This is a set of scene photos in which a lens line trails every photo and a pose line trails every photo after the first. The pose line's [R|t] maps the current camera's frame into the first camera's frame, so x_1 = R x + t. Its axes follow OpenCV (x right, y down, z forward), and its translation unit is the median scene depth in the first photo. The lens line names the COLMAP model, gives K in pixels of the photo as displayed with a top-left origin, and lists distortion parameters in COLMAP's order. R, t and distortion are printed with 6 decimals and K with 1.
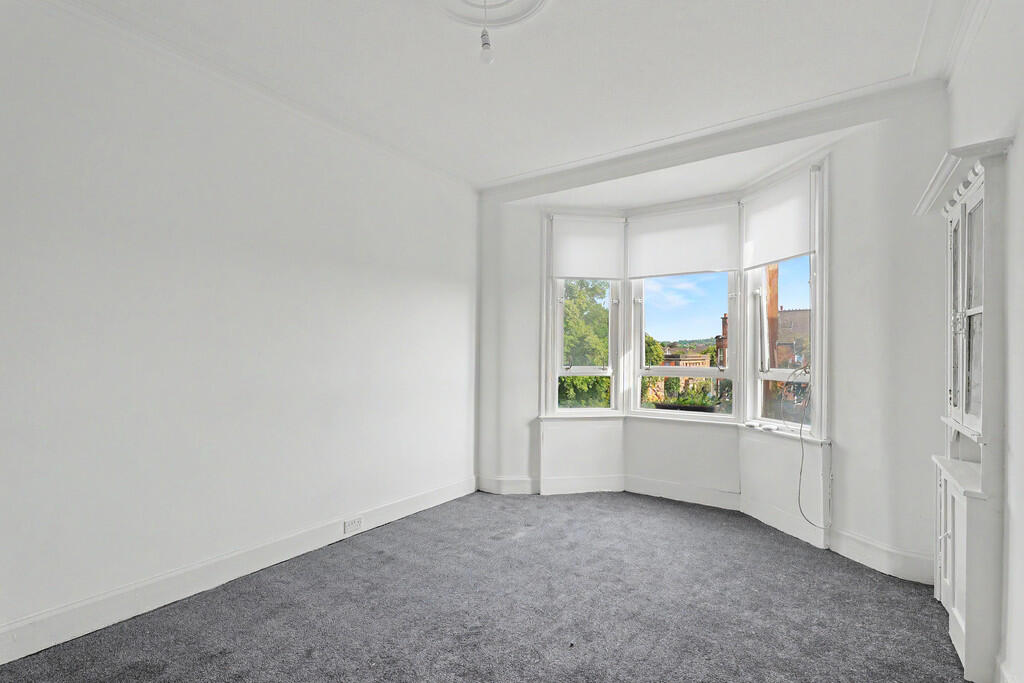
lens RADIAL K [[476.9, 0, 512.5], [0, 476.9, 350.2], [0, 0, 1]] dist [-0.003713, 0.000832]
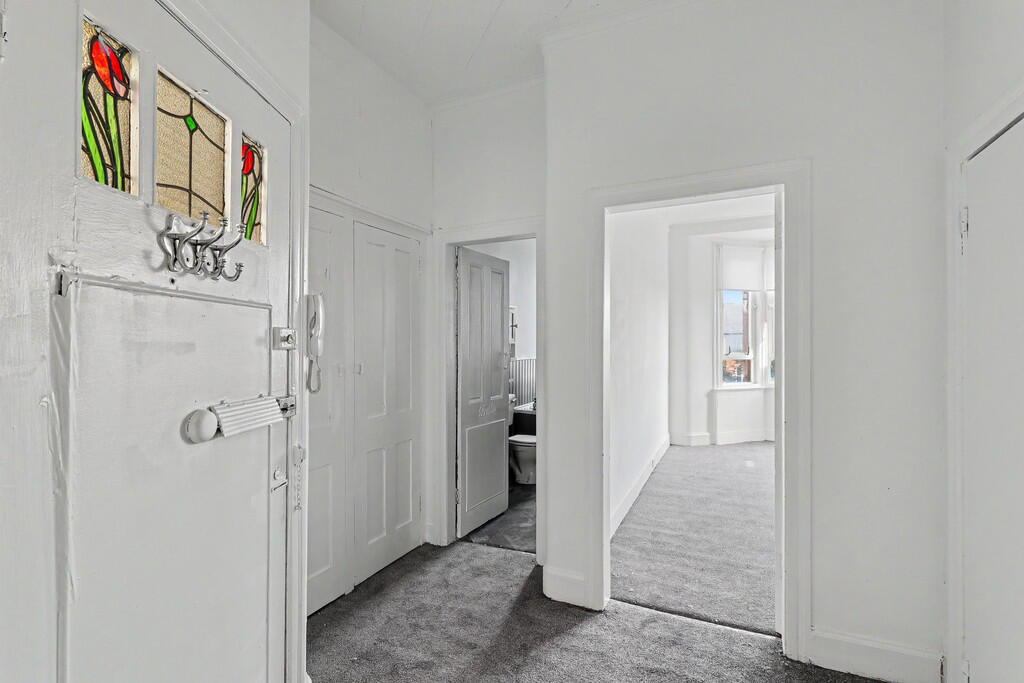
lens RADIAL K [[476.9, 0, 512.5], [0, 476.9, 340.5], [0, 0, 1]] dist [-0.003713, 0.000832]
pose [[0.983810, -0.008908, 0.178992, -0.826329], [0.008883, 0.999960, 0.000939, -0.010477], [-0.178993, 0.000666, 0.983850, -0.286816]]
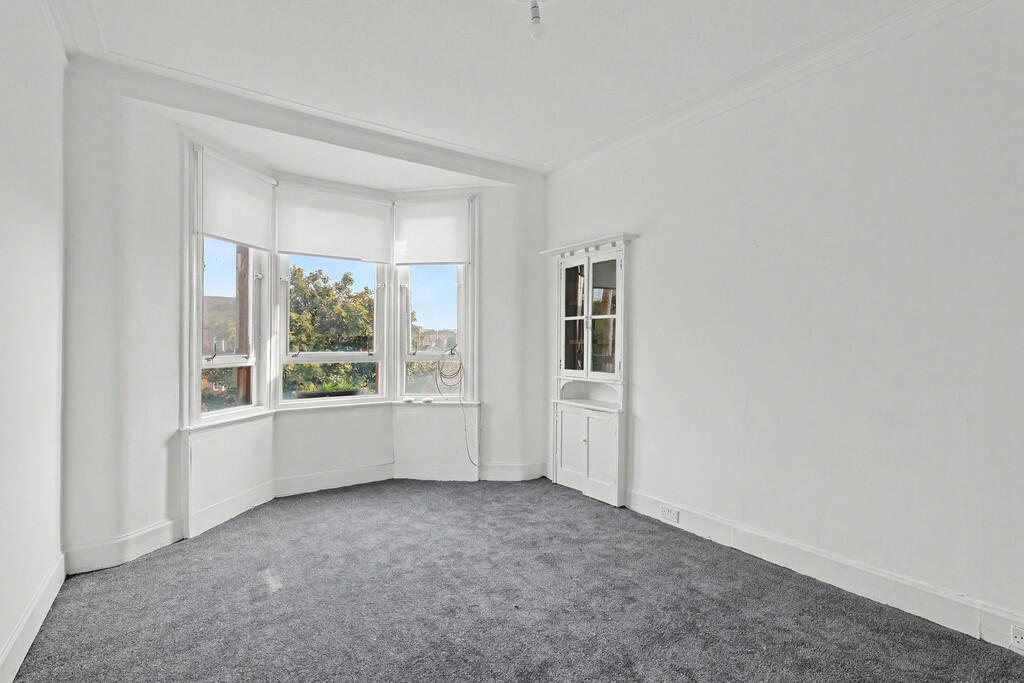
lens RADIAL K [[476.9, 0, 516.8], [0, 476.9, 344.7], [0, 0, 1]] dist [-0.003713, 0.000832]
pose [[0.346718, -0.010967, 0.937905, -0.455612], [-0.008384, 0.999855, 0.014791, 0.002118], [-0.937932, -0.012992, 0.346576, 0.322122]]
